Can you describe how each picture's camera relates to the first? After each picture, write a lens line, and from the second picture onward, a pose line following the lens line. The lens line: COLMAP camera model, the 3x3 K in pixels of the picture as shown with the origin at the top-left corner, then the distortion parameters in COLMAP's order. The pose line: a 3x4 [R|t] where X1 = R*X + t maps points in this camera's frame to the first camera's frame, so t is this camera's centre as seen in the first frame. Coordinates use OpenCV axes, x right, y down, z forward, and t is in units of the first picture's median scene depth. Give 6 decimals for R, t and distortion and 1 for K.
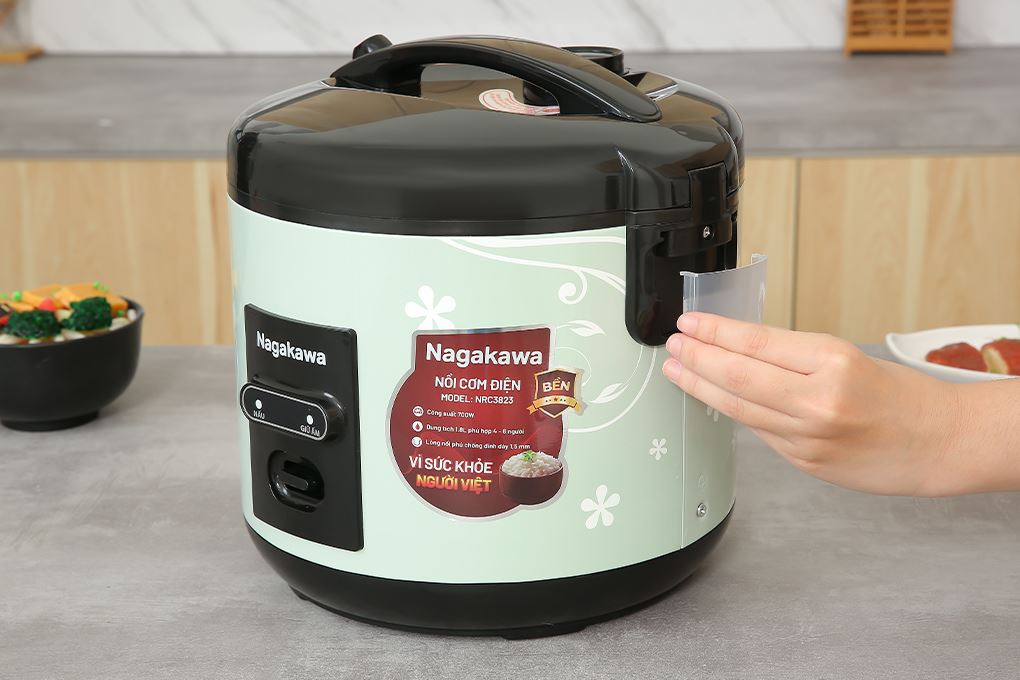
lens RADIAL K [[2061.1, 0, 510.0], [0, 2061.1, 340.0], [0, 0, 1]] dist [0.163609, 0.062089]
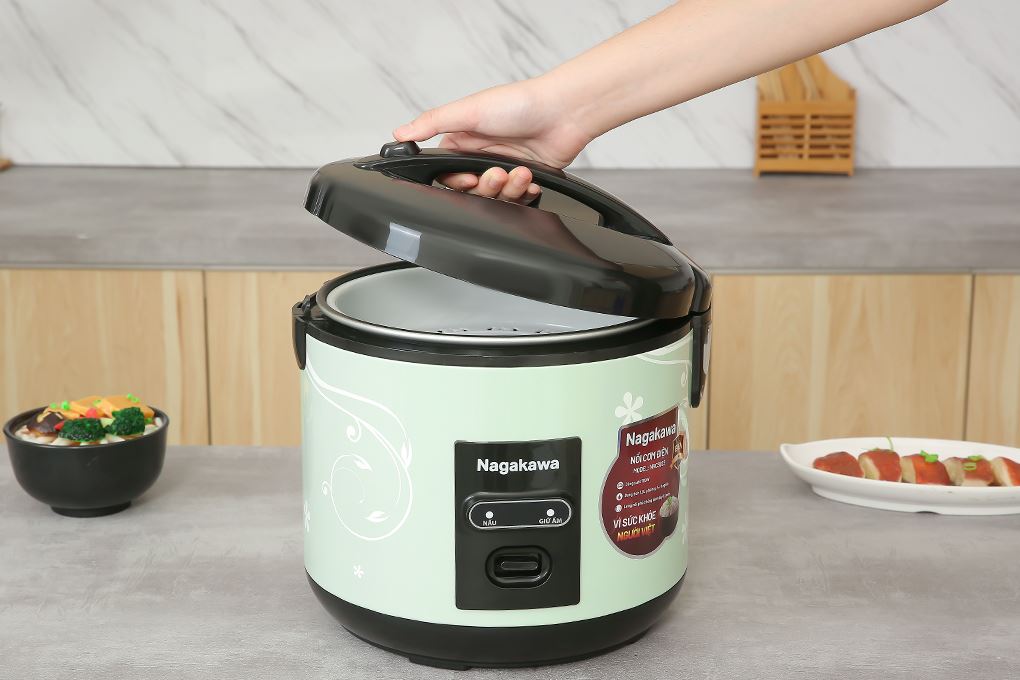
lens RADIAL K [[2085.3, 0, 395.1], [0, 2085.3, 341.4], [0, 0, 1]] dist [0.166825, 0.162903]
pose [[0.999876, 0.008875, -0.013032, -0.029002], [-0.009396, 0.999138, -0.040425, -0.011367], [0.012662, 0.040543, 0.999098, -0.237326]]
